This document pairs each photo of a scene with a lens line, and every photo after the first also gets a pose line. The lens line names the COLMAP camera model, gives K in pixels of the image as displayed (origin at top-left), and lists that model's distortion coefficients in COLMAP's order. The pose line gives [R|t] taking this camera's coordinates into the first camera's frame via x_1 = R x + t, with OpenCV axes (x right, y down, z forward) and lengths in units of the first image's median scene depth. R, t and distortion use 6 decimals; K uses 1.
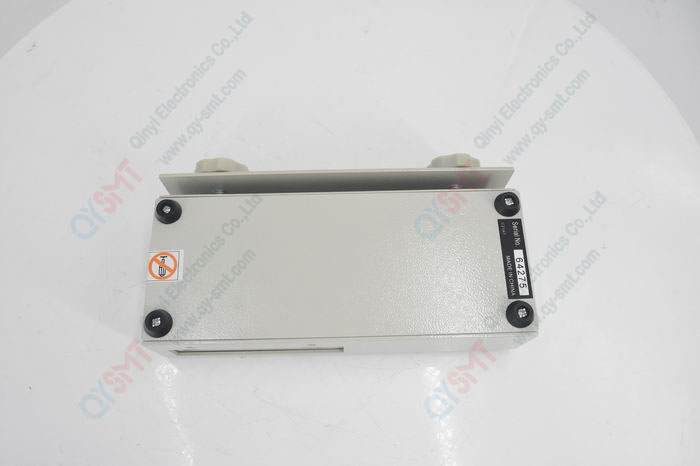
lens RADIAL K [[575.3, 0, 346.3], [0, 575.3, 227.3], [0, 0, 1]] dist [-0.060098, 0.032005]
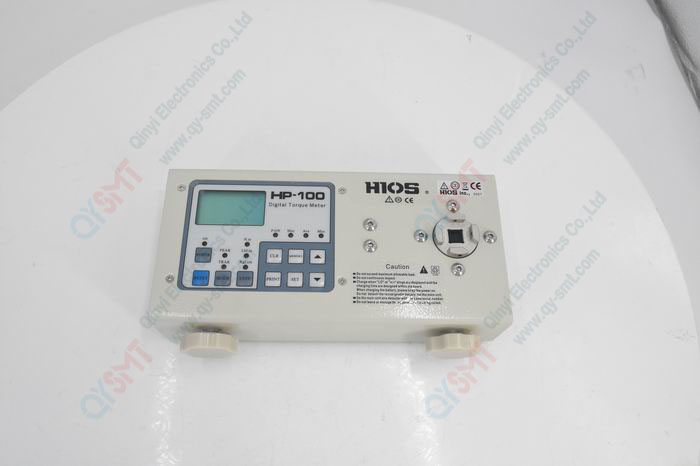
lens RADIAL K [[575.3, 0, 345.5], [0, 575.3, 227.4], [0, 0, 1]] dist [-0.060098, 0.032005]
pose [[1.000000, -0.000086, 0.000009, 0.603133], [0.000086, 1.000000, 0.000184, -0.000040], [-0.000009, -0.000184, 1.000000, -0.003632]]
